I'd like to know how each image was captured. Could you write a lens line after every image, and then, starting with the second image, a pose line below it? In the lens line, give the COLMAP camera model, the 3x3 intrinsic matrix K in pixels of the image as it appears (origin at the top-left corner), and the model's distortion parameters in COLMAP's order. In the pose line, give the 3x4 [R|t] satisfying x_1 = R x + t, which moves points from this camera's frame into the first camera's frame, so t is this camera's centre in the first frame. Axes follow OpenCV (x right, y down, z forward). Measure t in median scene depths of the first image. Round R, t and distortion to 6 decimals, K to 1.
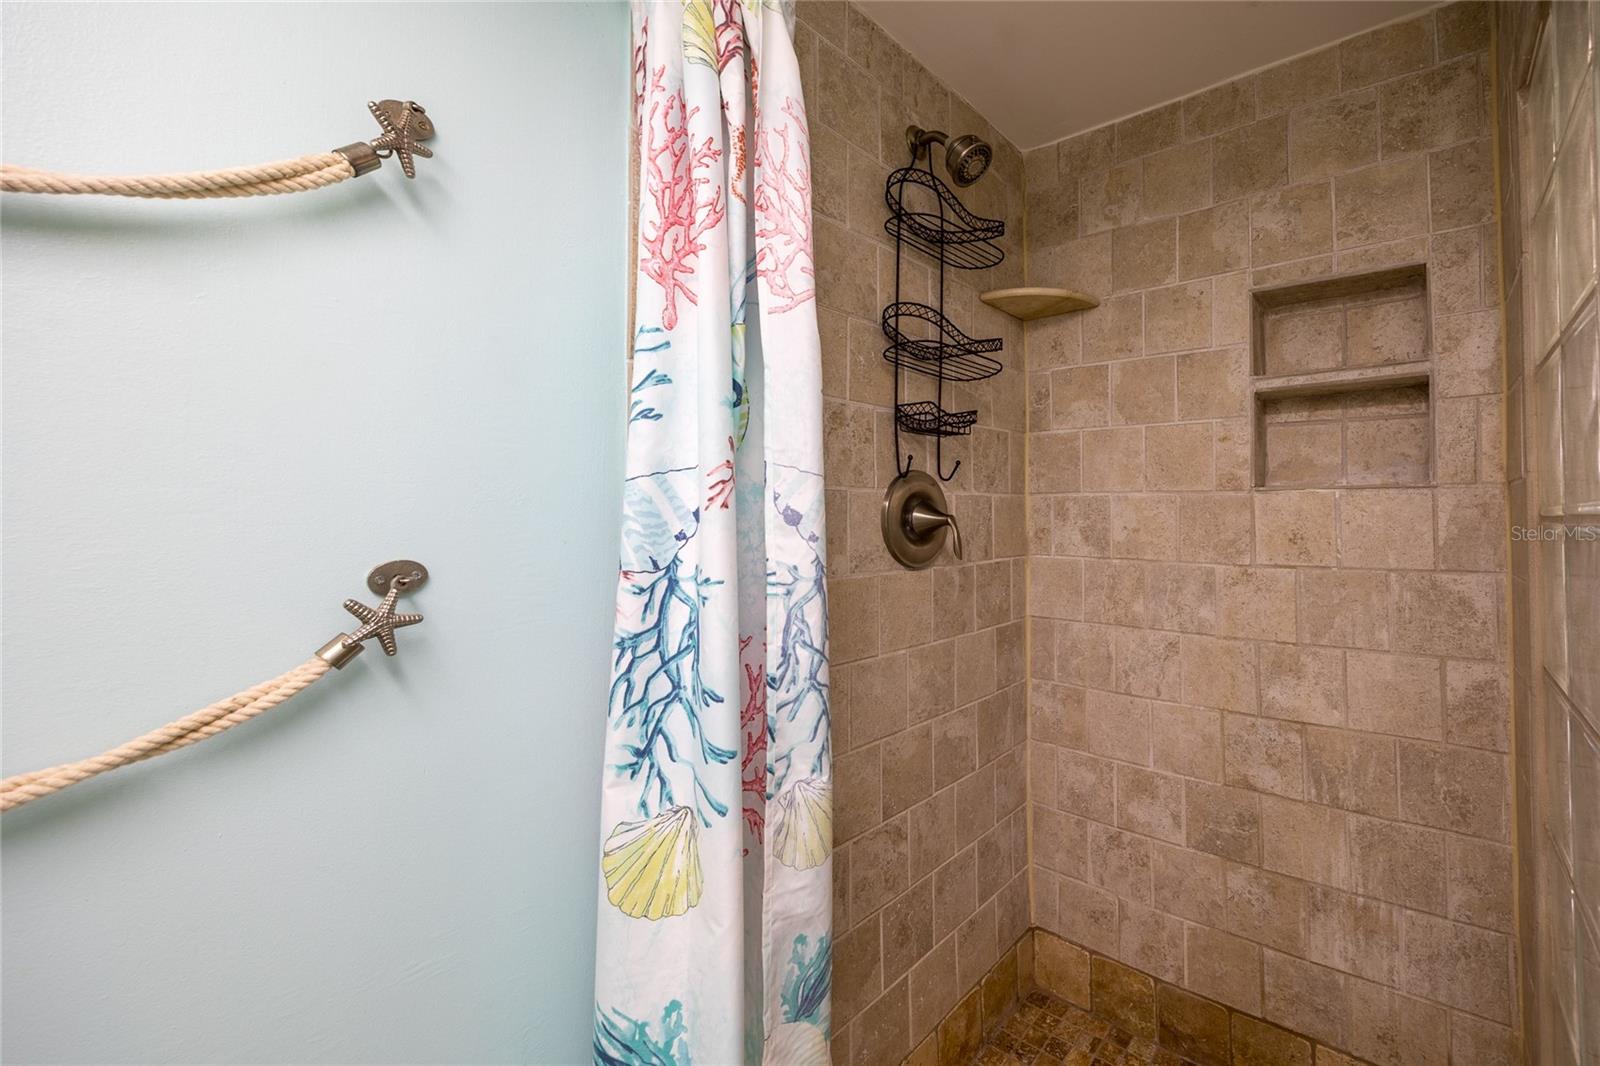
lens RADIAL K [[652.6, 0, 980.0], [0, 652.6, 511.1], [0, 0, 1]] dist [-0.002254, -0.000320]
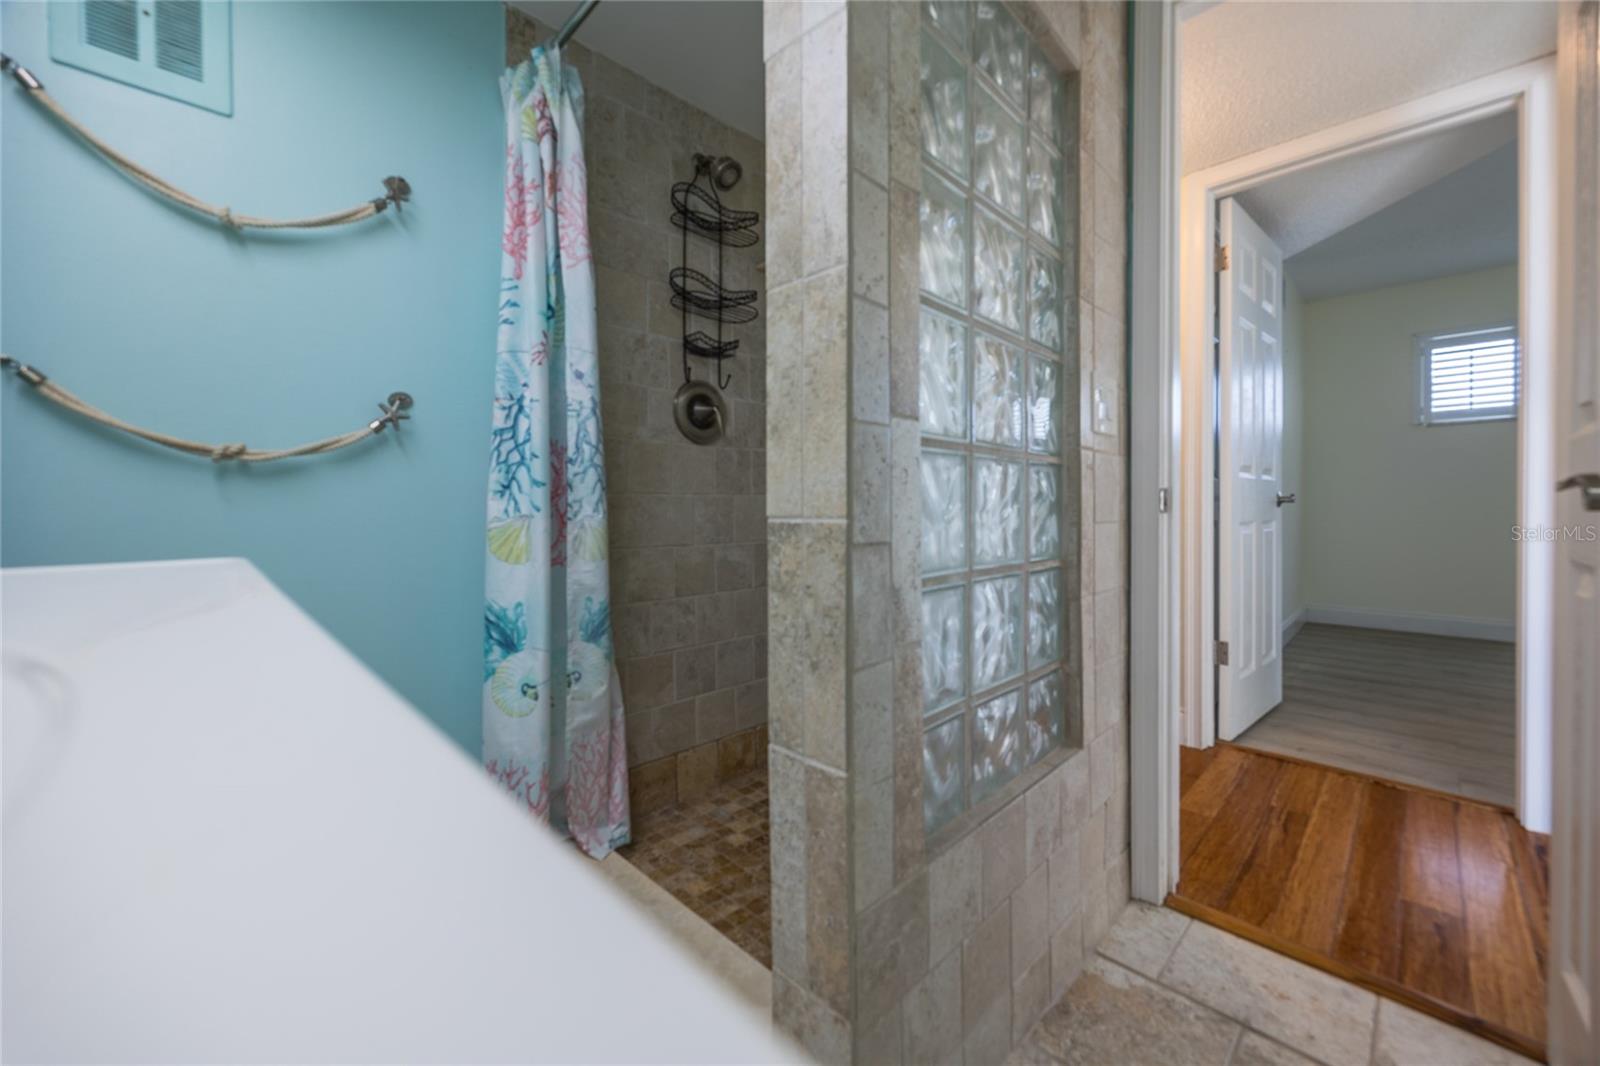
lens RADIAL K [[619.3, 0, 806.9], [0, 619.3, 527.2], [0, 0, 1]] dist [-0.001048, -0.000090]
pose [[0.983058, 0.003920, -0.183251, 0.731575], [0.002287, 0.999431, 0.033647, 0.410404], [0.183279, -0.033496, 0.982490, -0.707829]]
